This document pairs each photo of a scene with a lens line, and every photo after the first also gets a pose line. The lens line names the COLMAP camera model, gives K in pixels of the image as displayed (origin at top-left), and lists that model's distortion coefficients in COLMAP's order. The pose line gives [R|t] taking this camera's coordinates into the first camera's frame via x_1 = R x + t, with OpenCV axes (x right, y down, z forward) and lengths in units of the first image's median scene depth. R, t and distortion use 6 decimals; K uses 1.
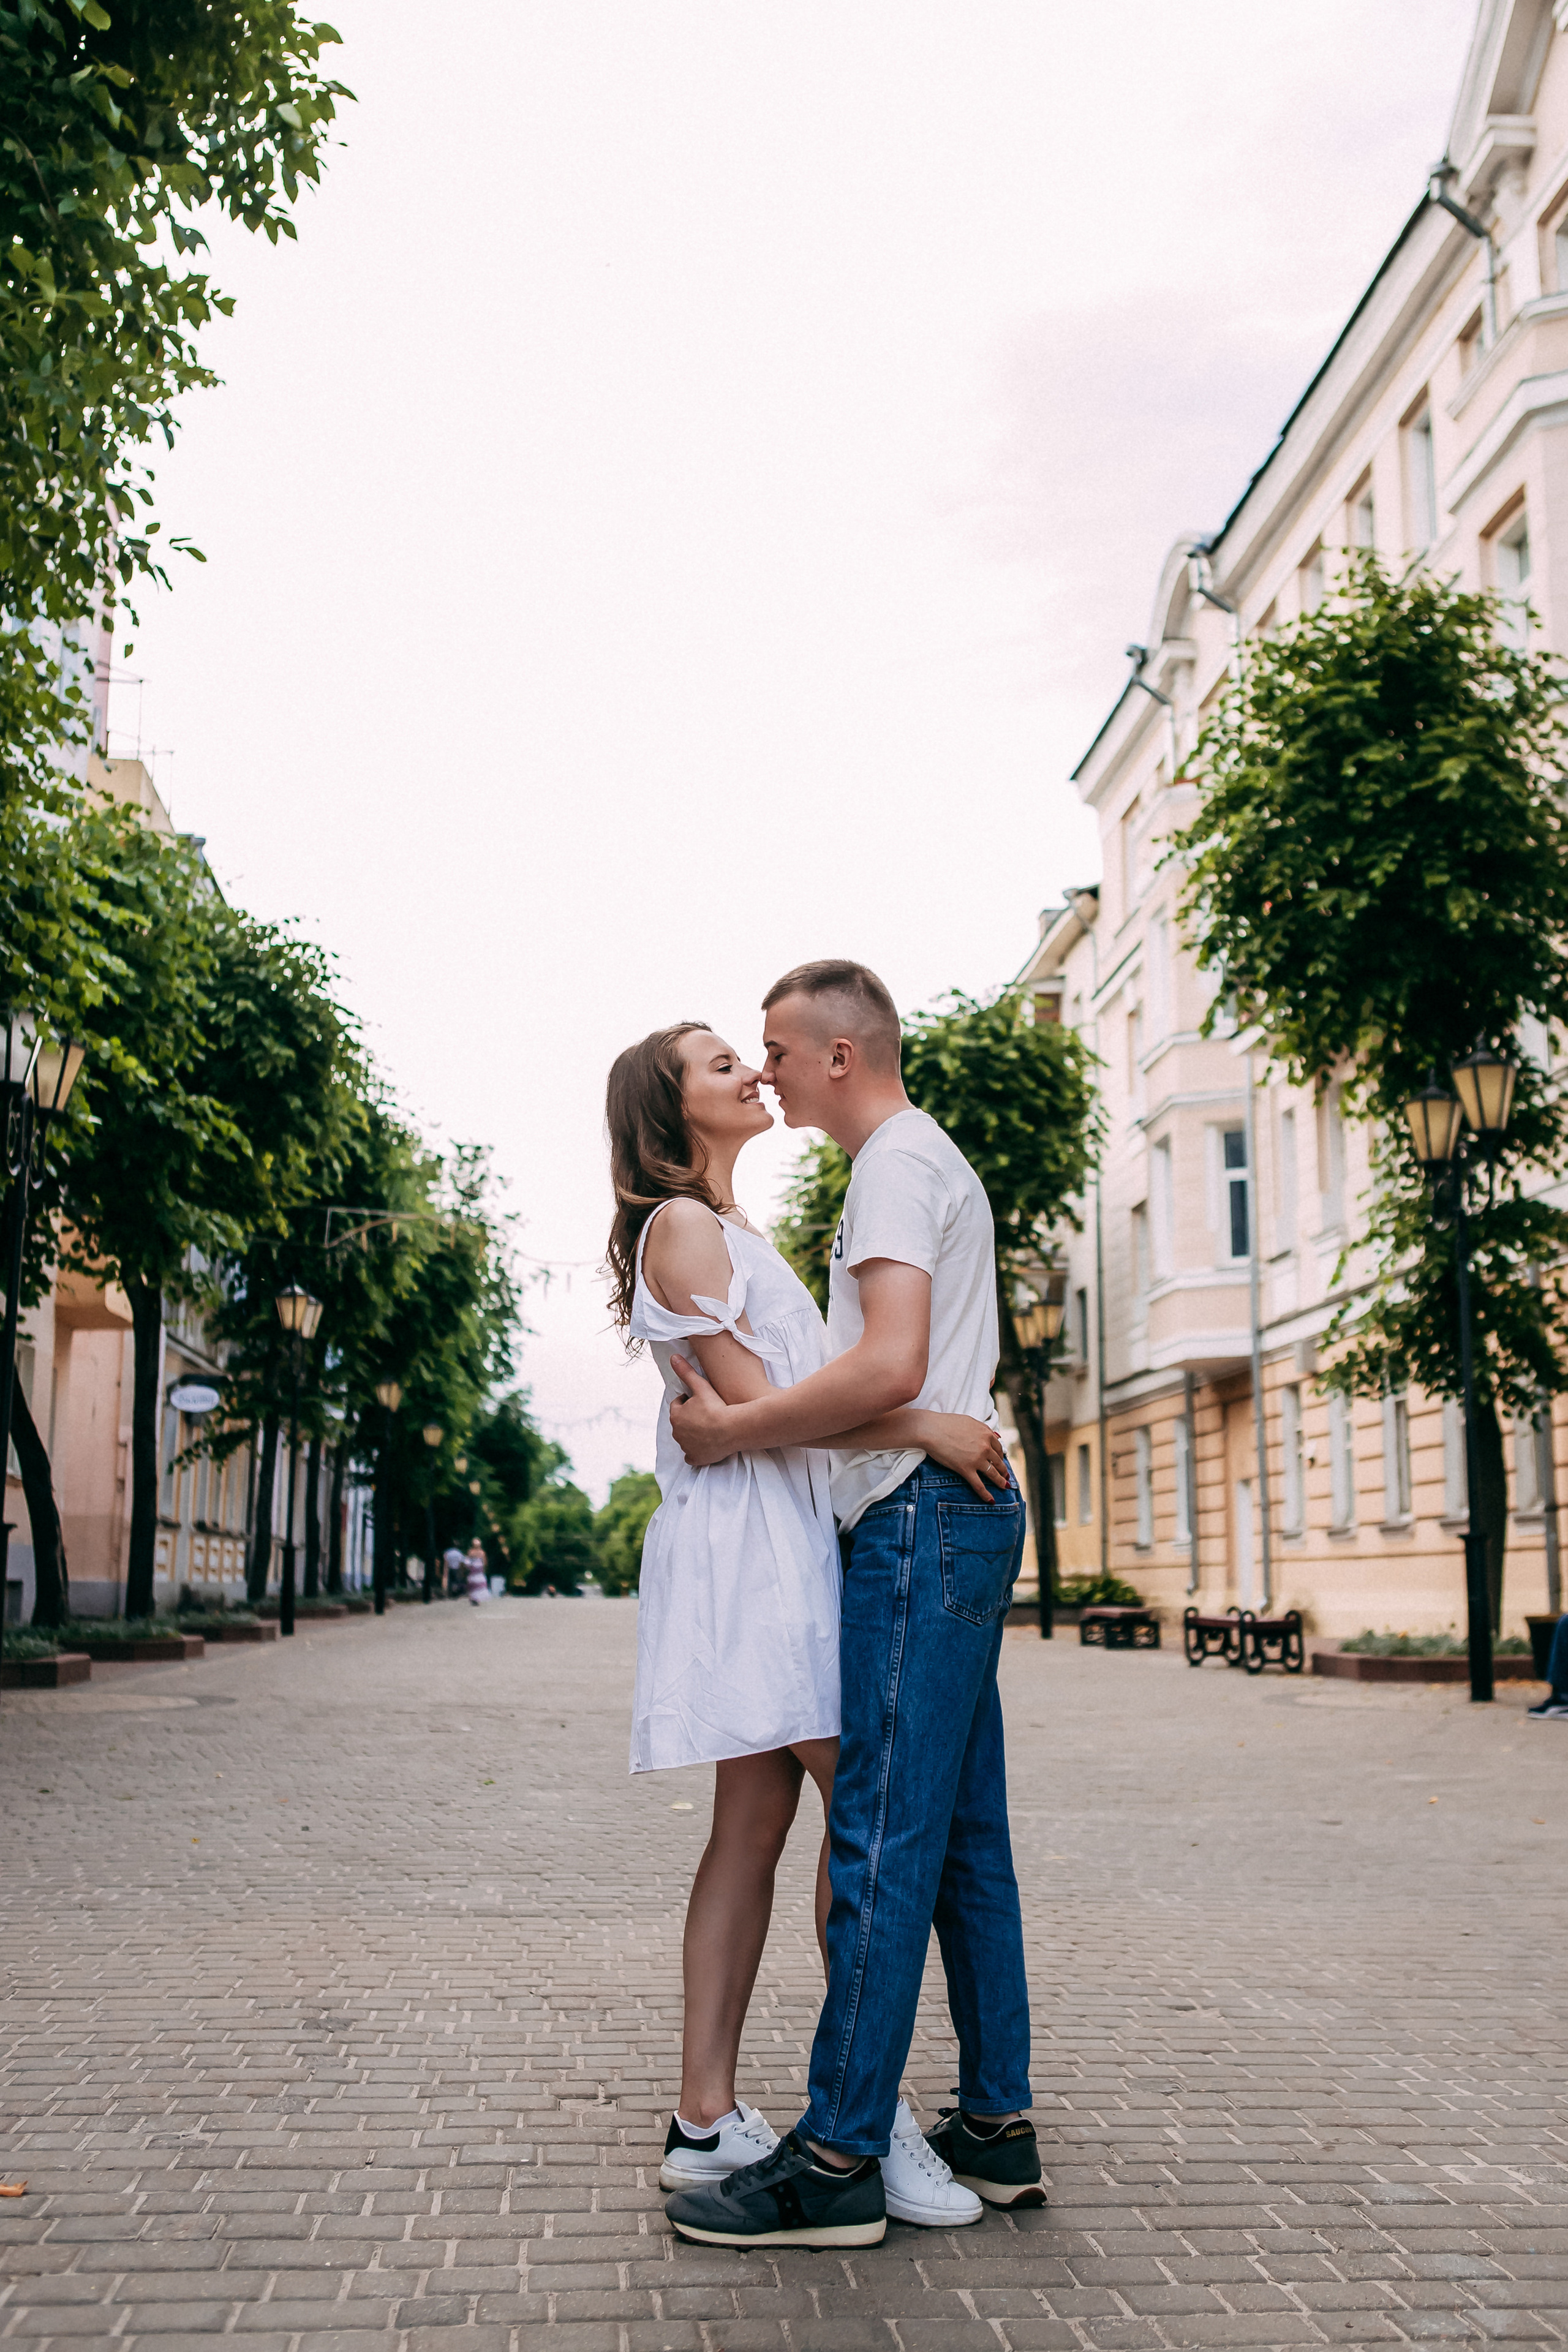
lens RADIAL K [[2224.2, 0, 805.2], [0, 2224.2, 1174.3], [0, 0, 1]] dist [0.003461, 0.000000]
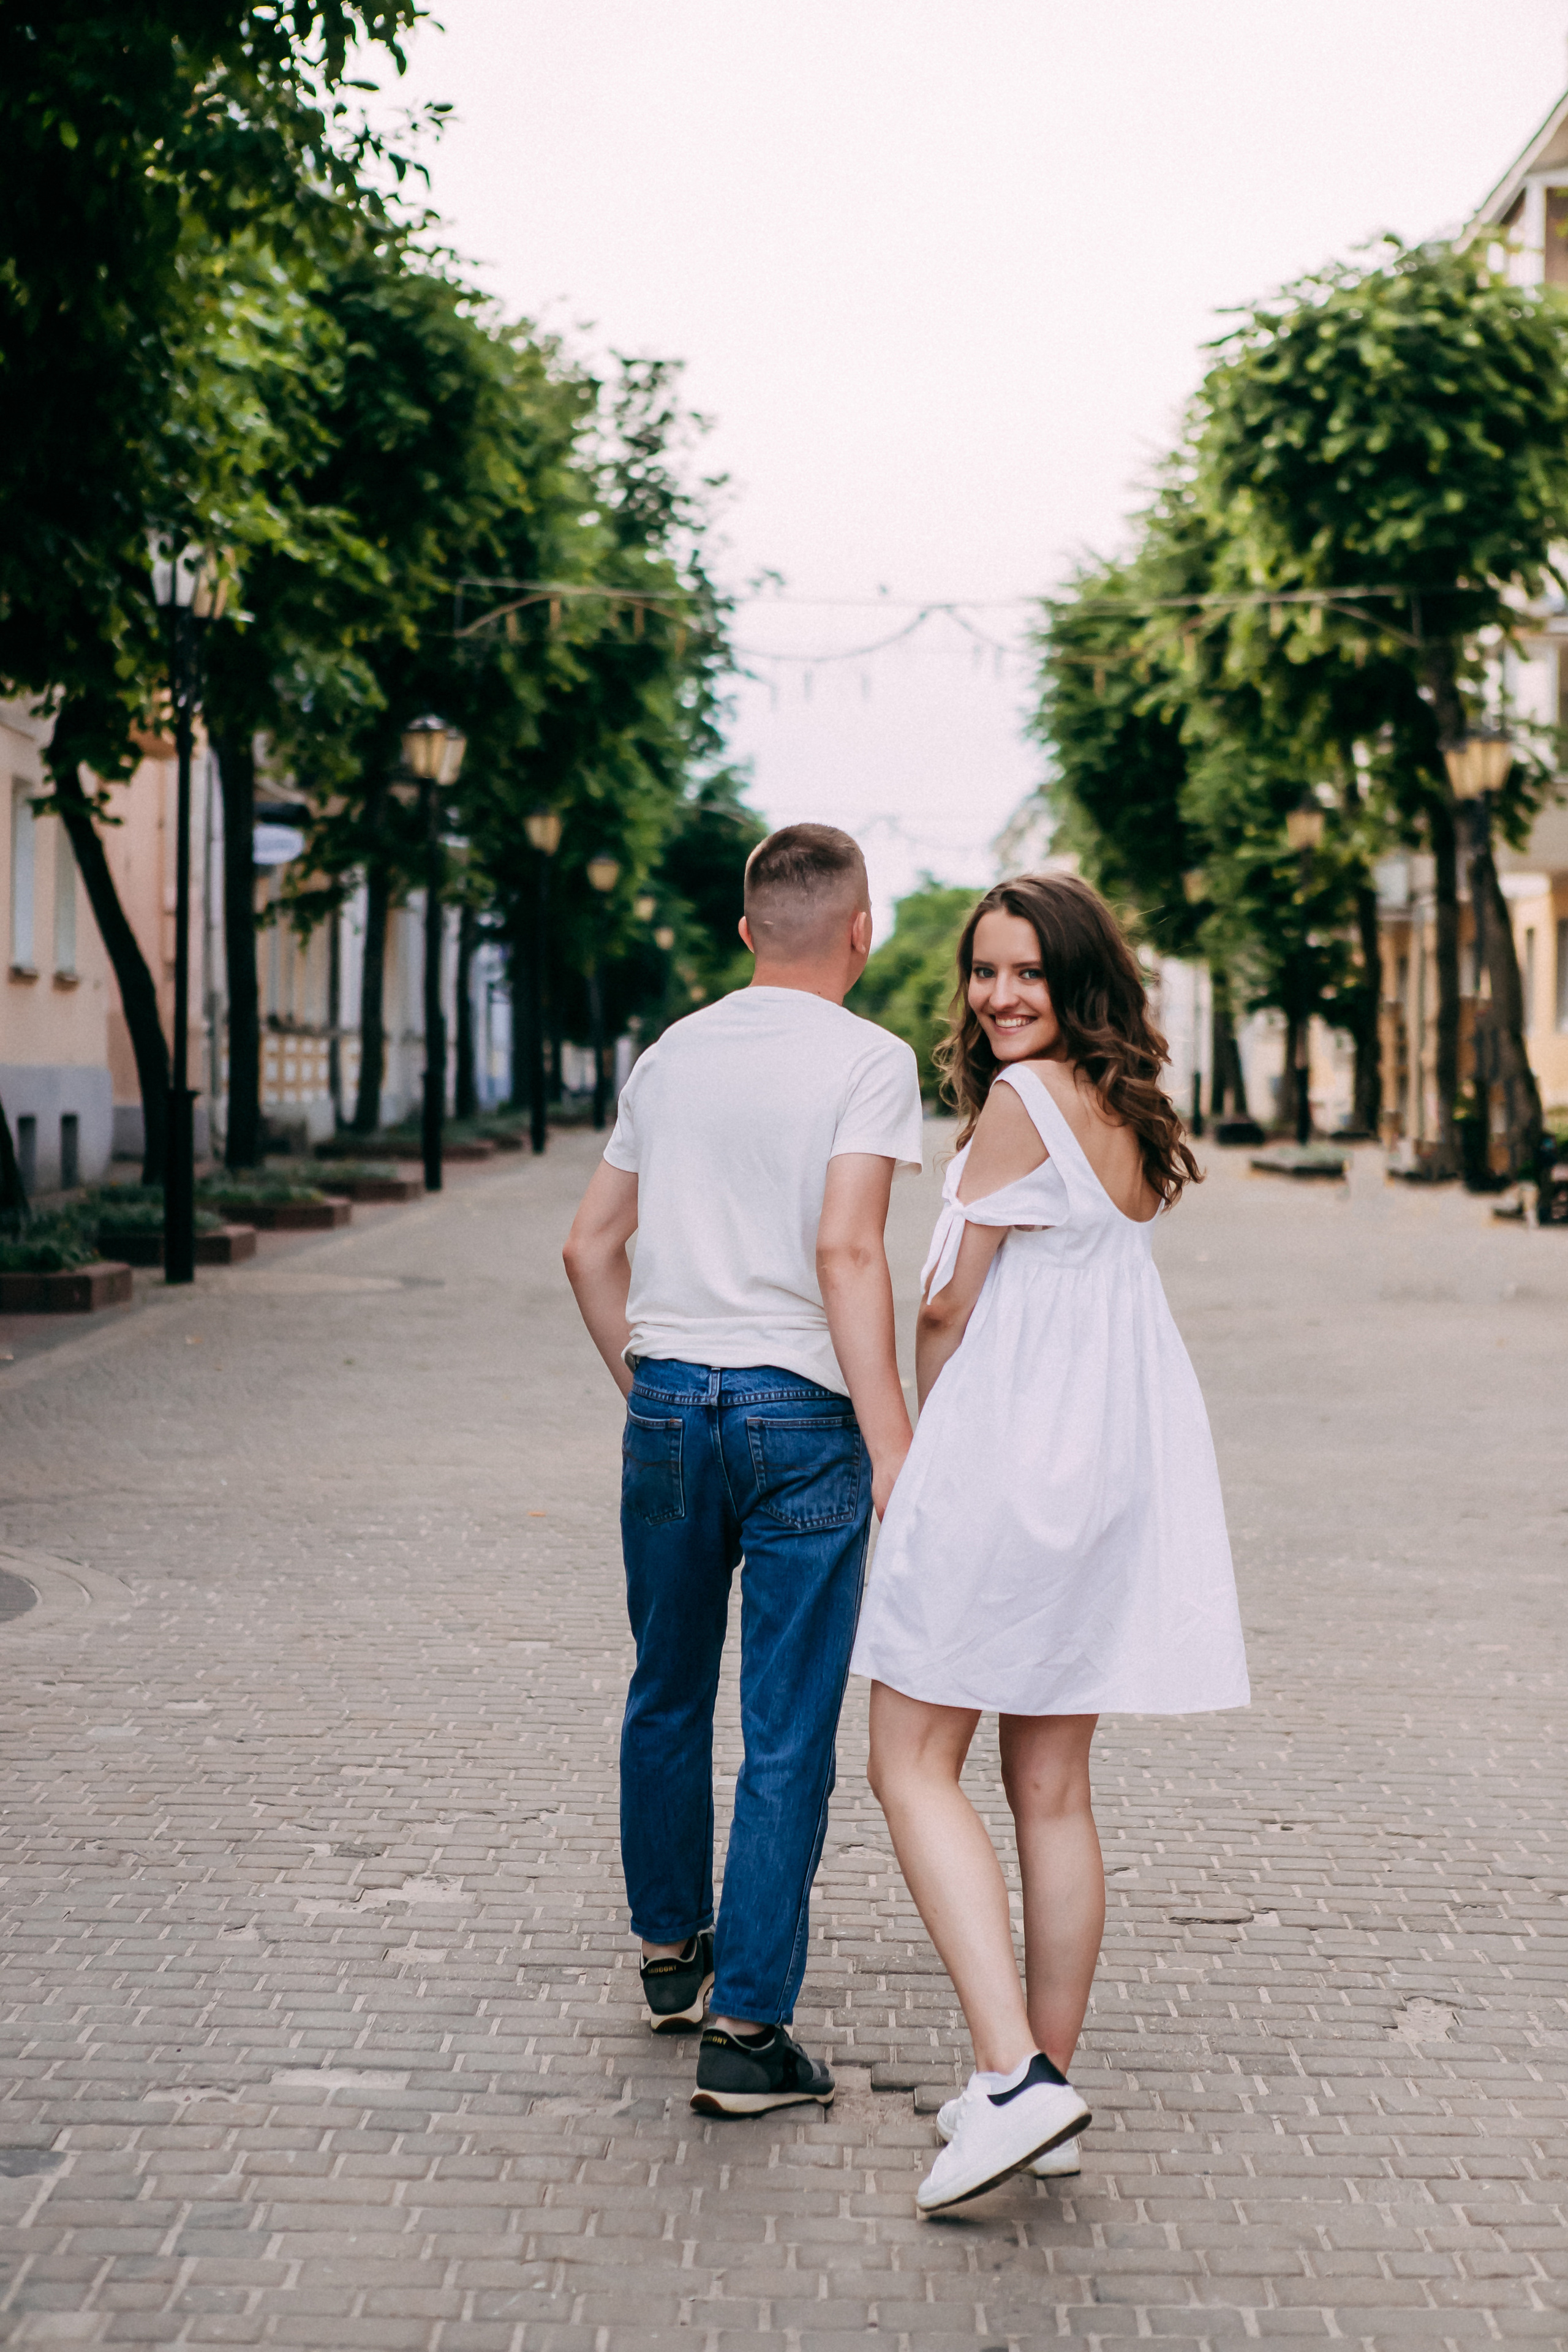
lens RADIAL K [[4726.9, 0, 782.4], [0, 4726.9, 1175.2], [0, 0, 1]] dist [0.039528, 0.000000]
pose [[0.993464, 0.009968, -0.113714, 0.051956], [0.014165, 0.977715, 0.209459, -0.107909], [0.113267, -0.209700, 0.971183, -0.439195]]
